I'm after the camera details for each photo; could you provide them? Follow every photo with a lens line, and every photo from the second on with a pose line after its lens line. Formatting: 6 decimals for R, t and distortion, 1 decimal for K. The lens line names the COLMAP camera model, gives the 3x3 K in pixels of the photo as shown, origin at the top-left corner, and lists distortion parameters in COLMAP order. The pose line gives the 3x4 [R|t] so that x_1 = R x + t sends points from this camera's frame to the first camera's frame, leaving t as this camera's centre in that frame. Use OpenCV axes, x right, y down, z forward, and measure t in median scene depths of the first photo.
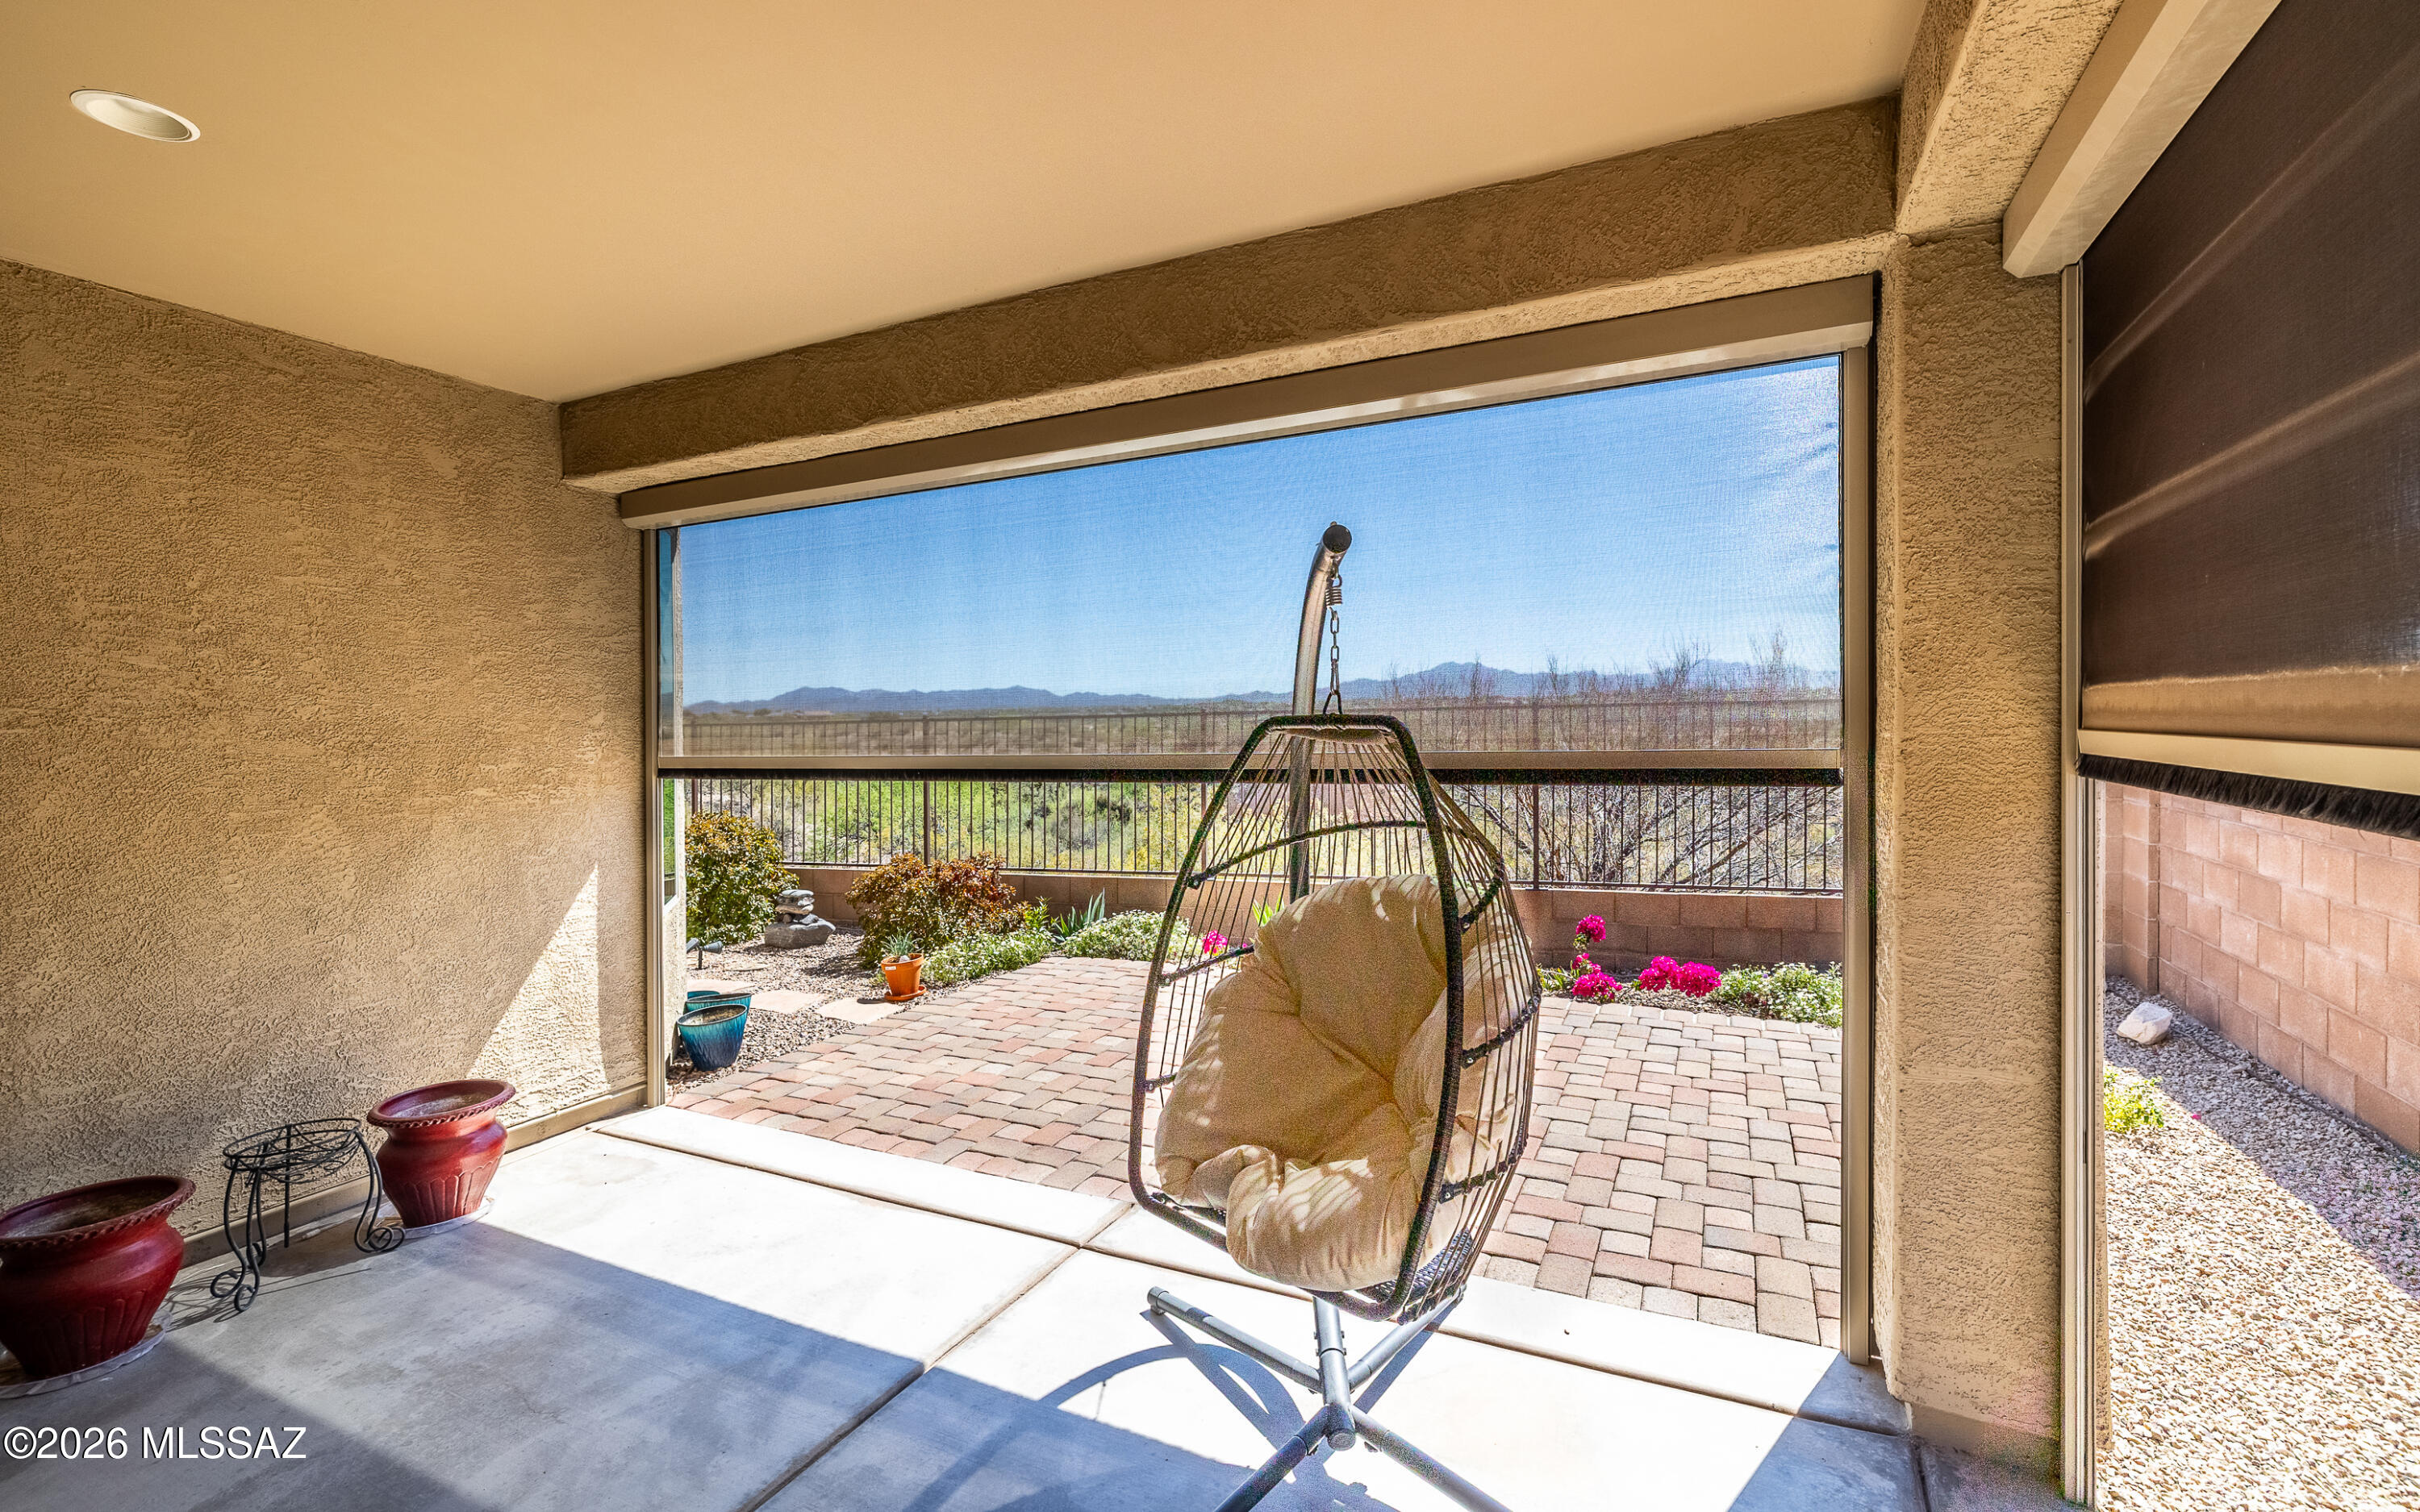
lens RADIAL K [[1048.2, 0, 1224.3], [0, 1048.2, 802.8], [0, 0, 1]] dist [-0.000877, -0.000217]
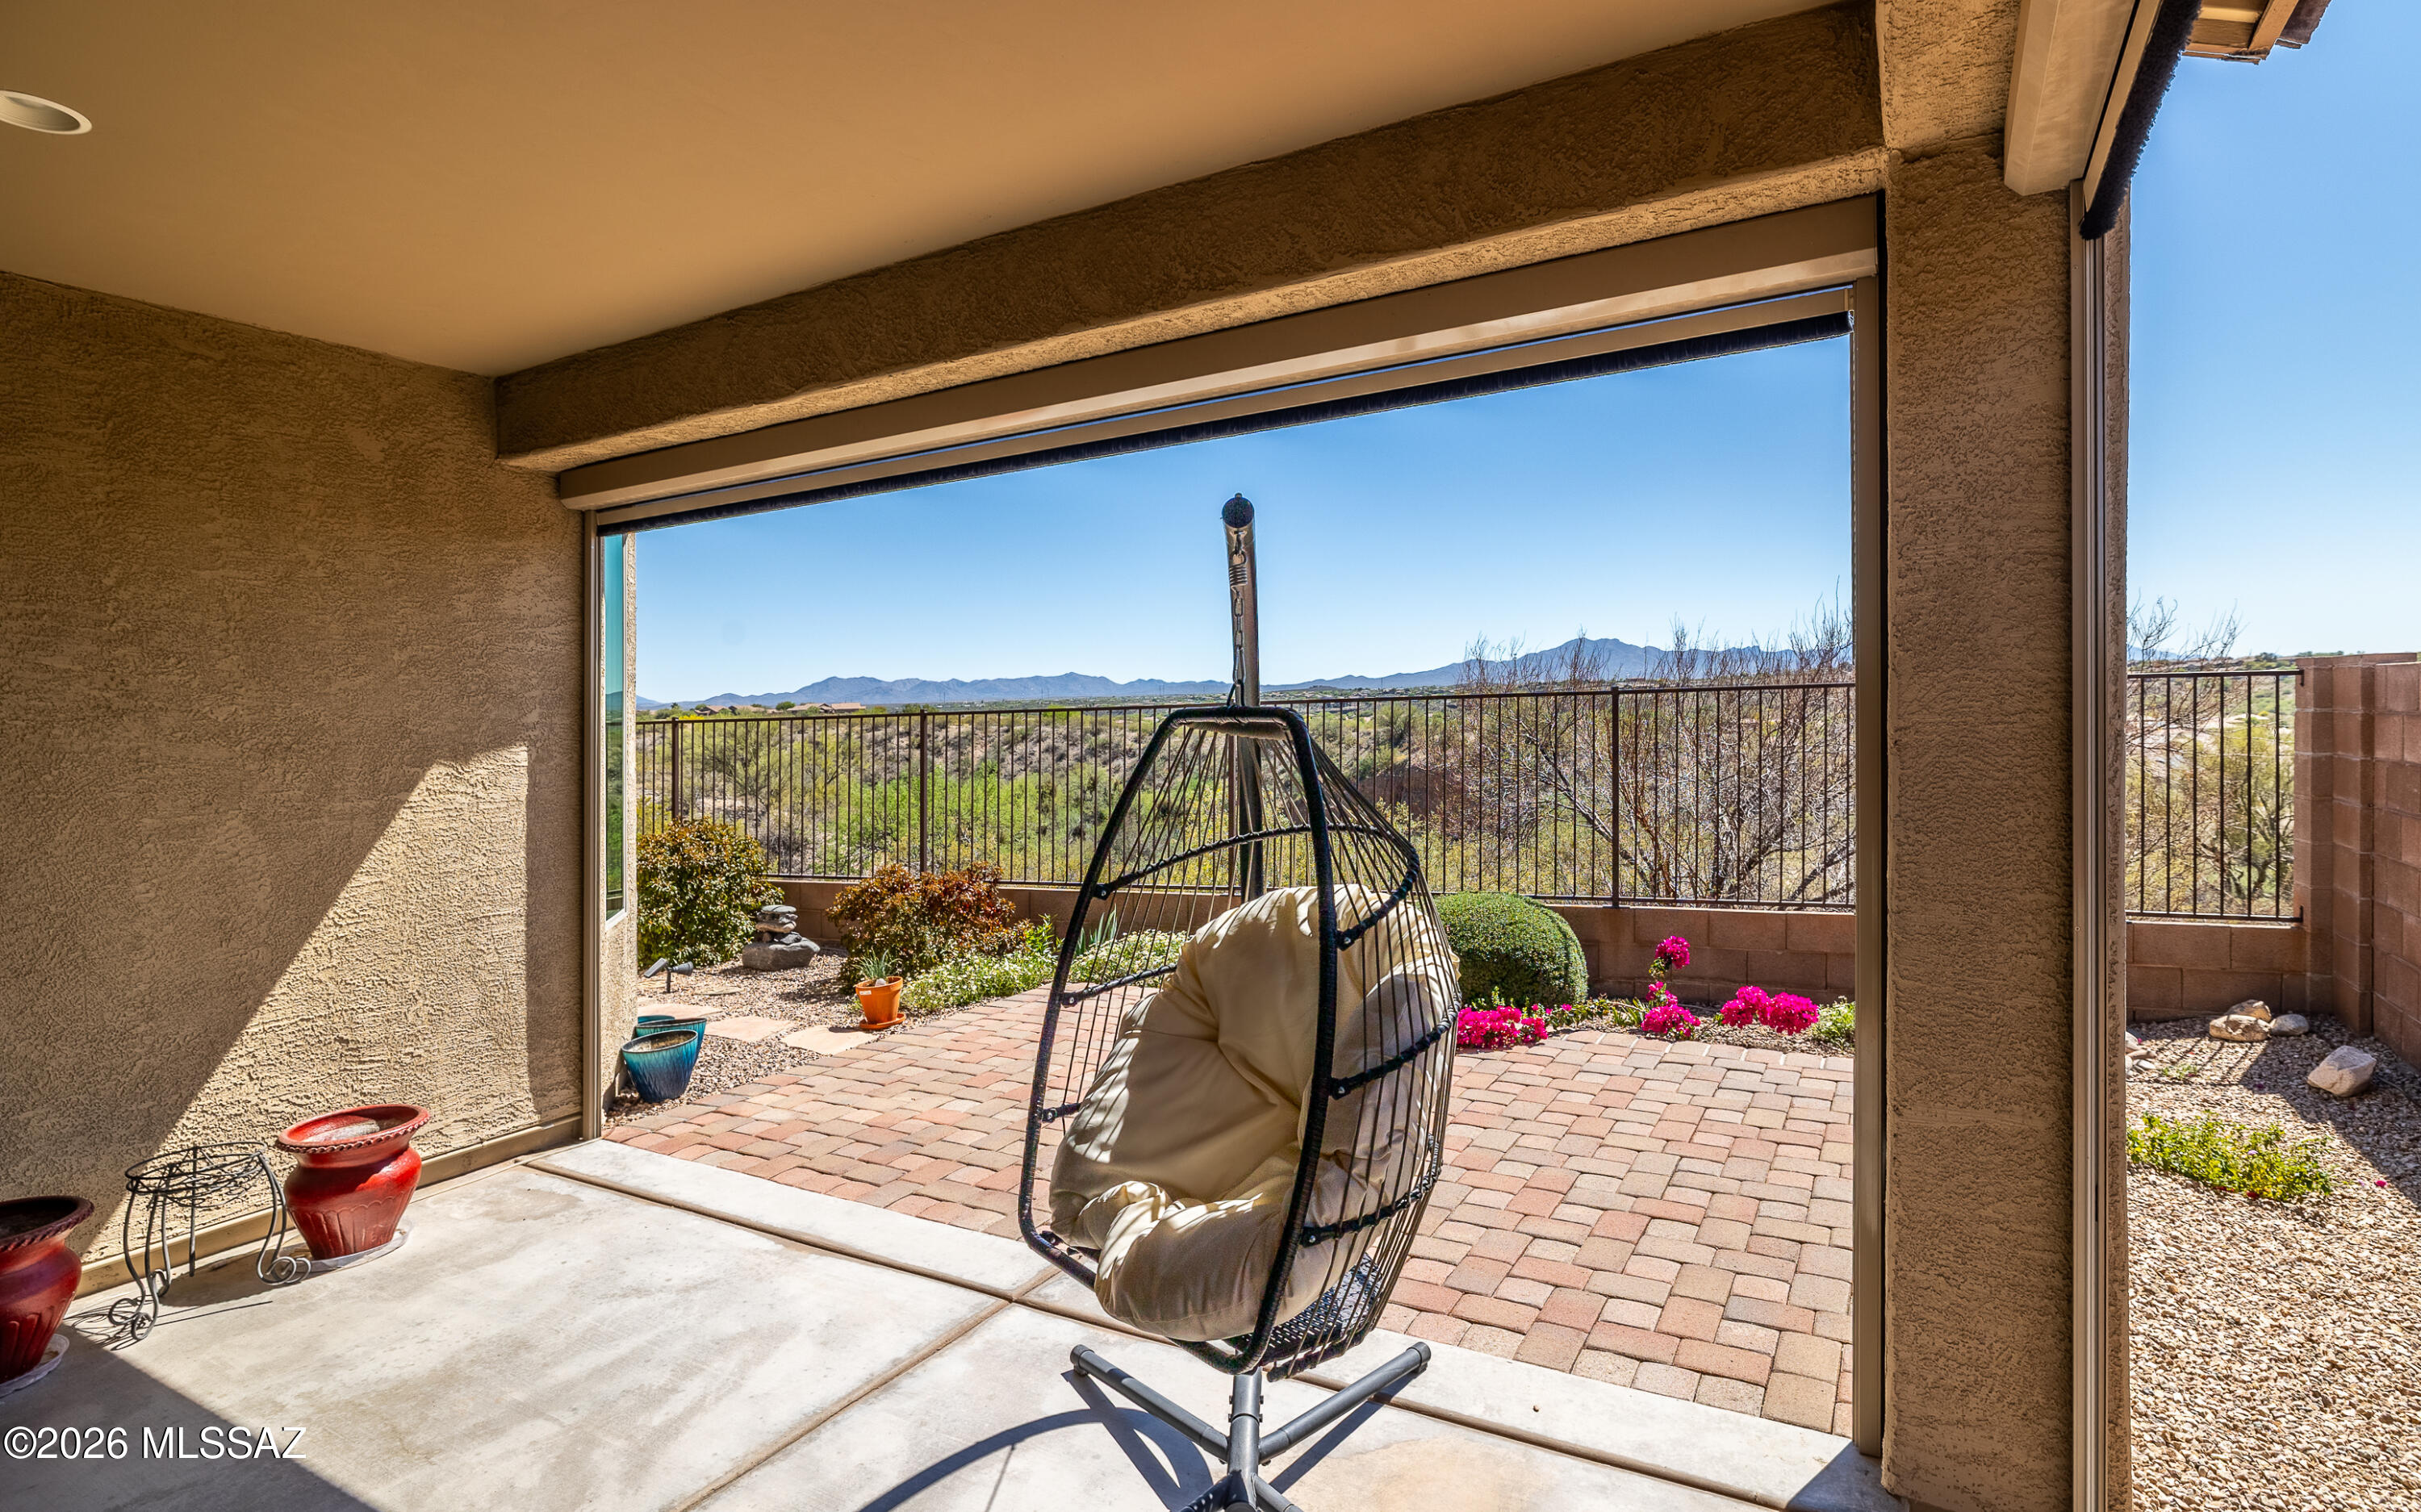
lens RADIAL K [[1227.0, 0, 1217.4], [0, 1227.0, 791.9], [0, 0, 1]] dist [-0.007041, 0.001014]
pose [[0.997040, -0.004071, -0.076779, 0.107823], [0.003098, 0.999913, -0.012795, 0.002007], [0.076825, 0.012519, 0.996966, -0.033694]]
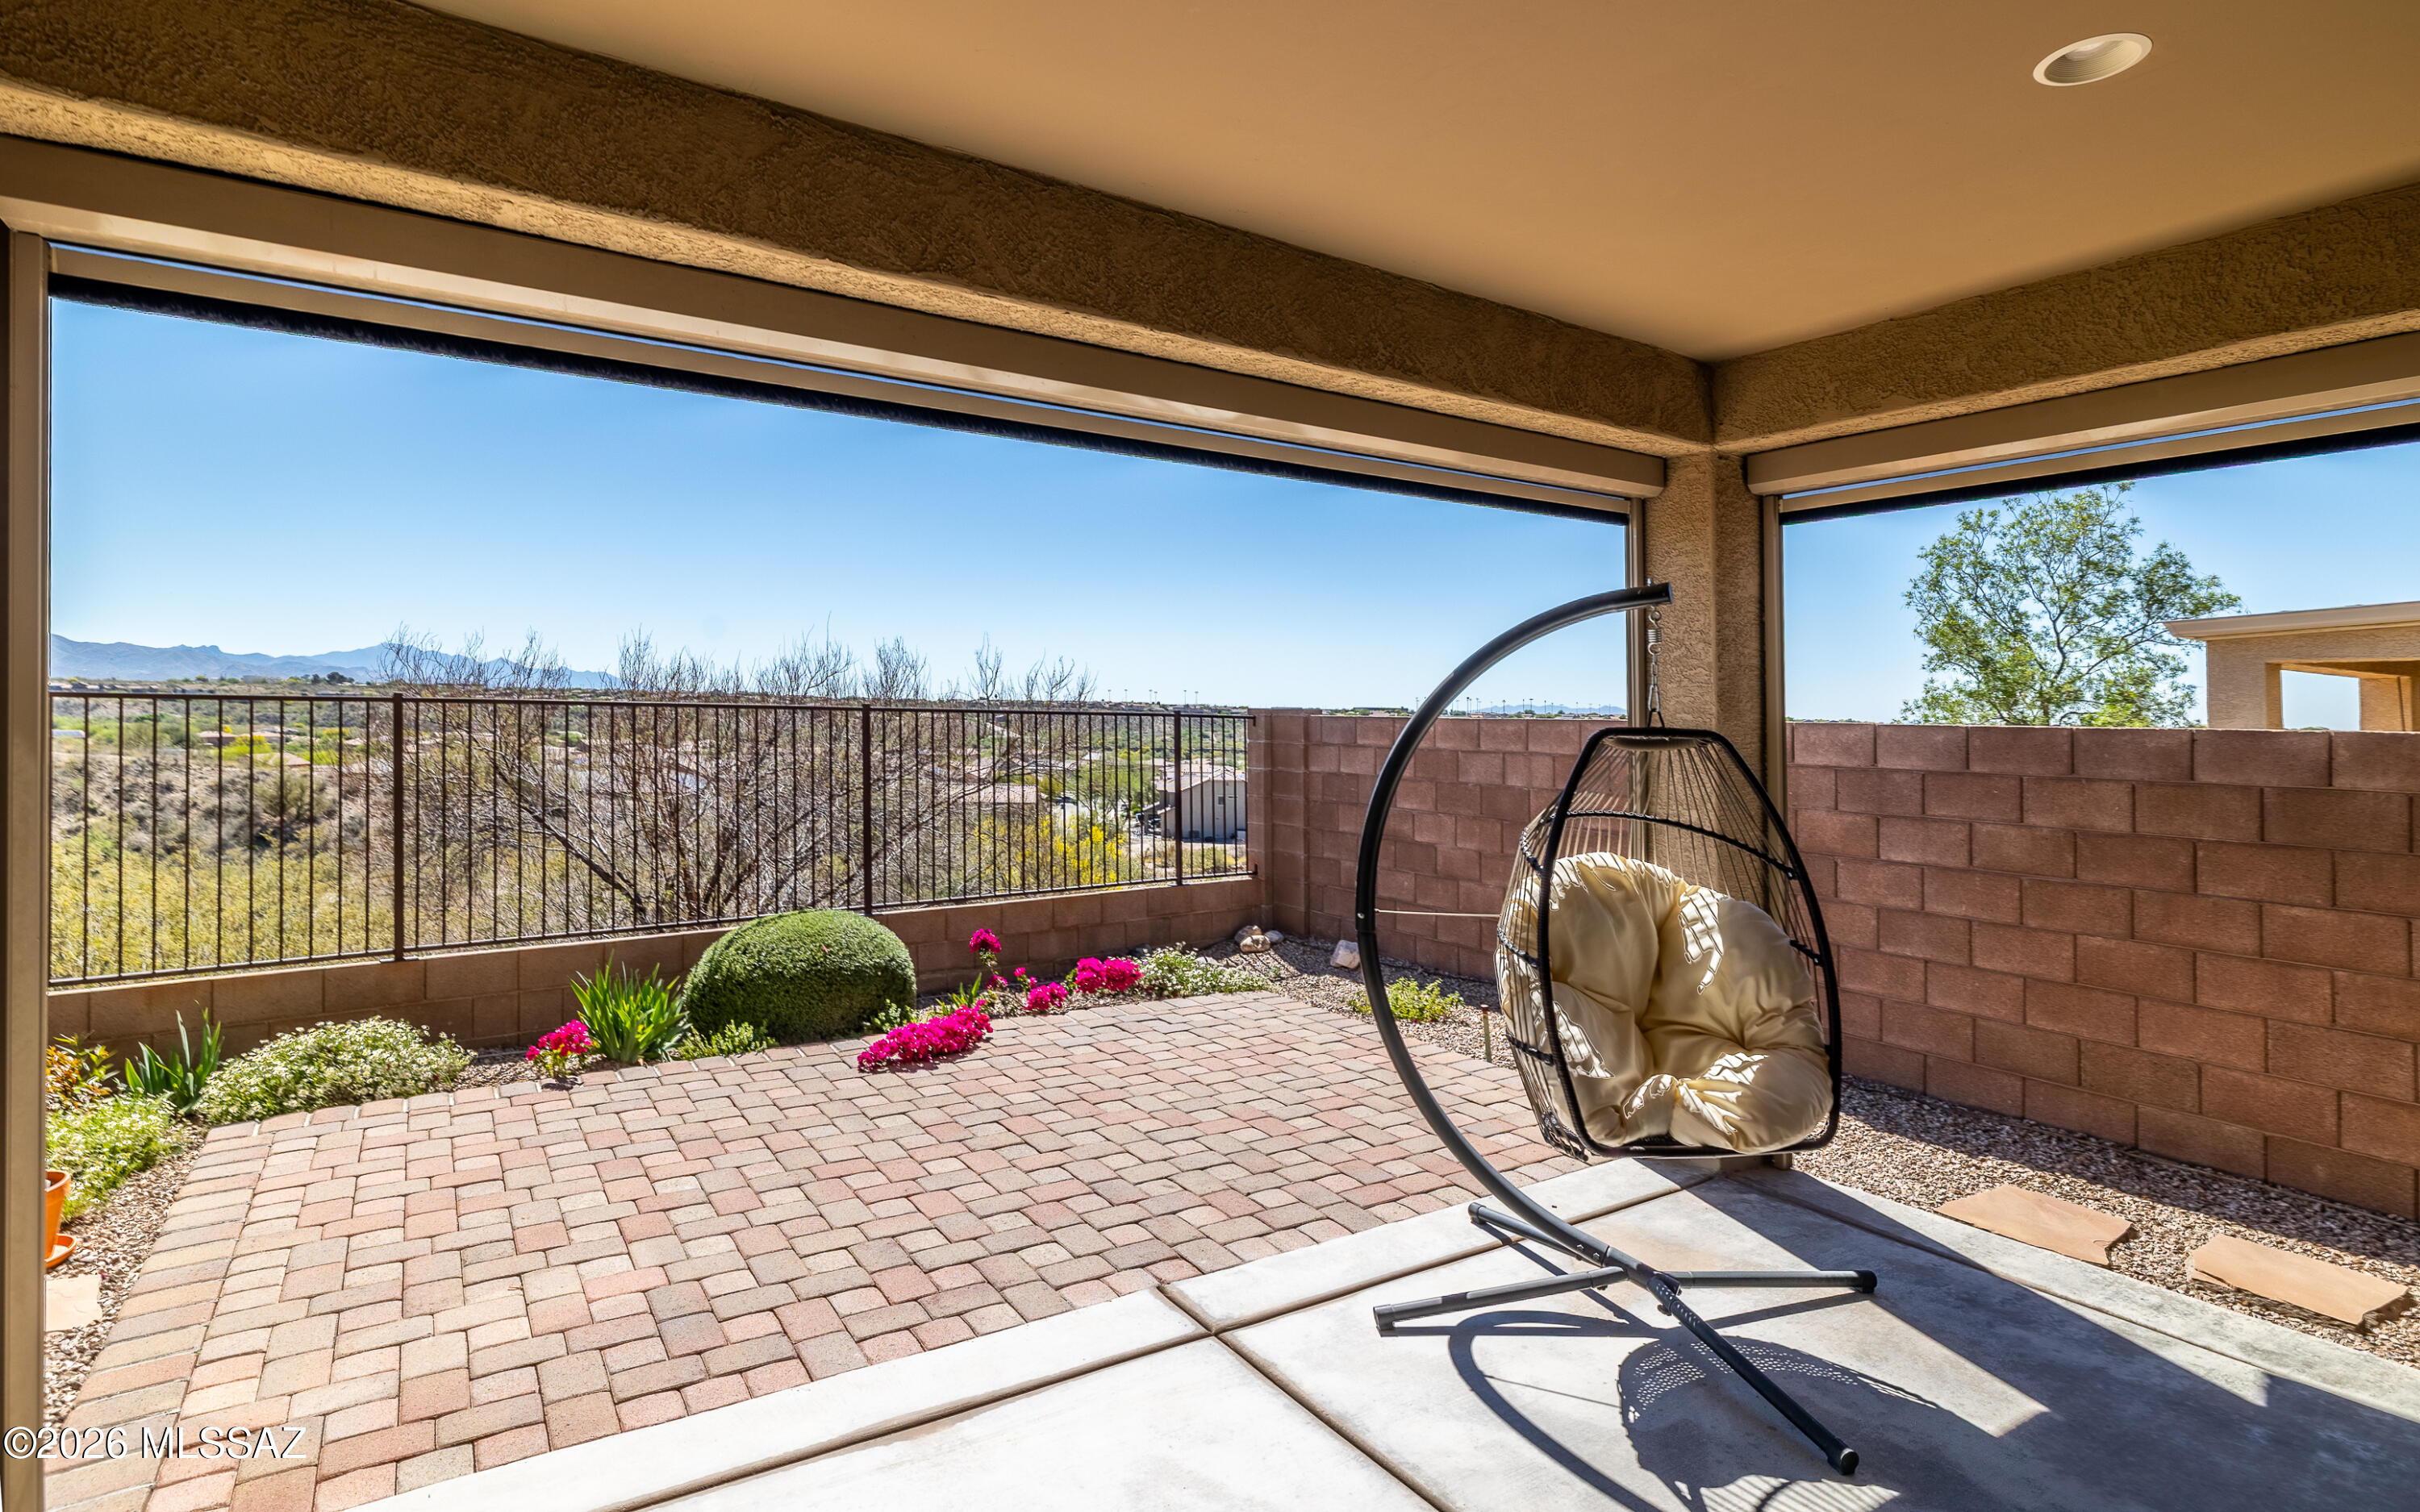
lens RADIAL K [[1226.4, 0, 1216.9], [0, 1226.4, 791.9], [0, 0, 1]] dist [-0.007041, 0.001014]
pose [[0.521728, -0.020897, 0.852856, -0.883374], [0.042748, 0.999084, -0.001671, -0.015795], [-0.852040, 0.037330, 0.522144, 0.413287]]
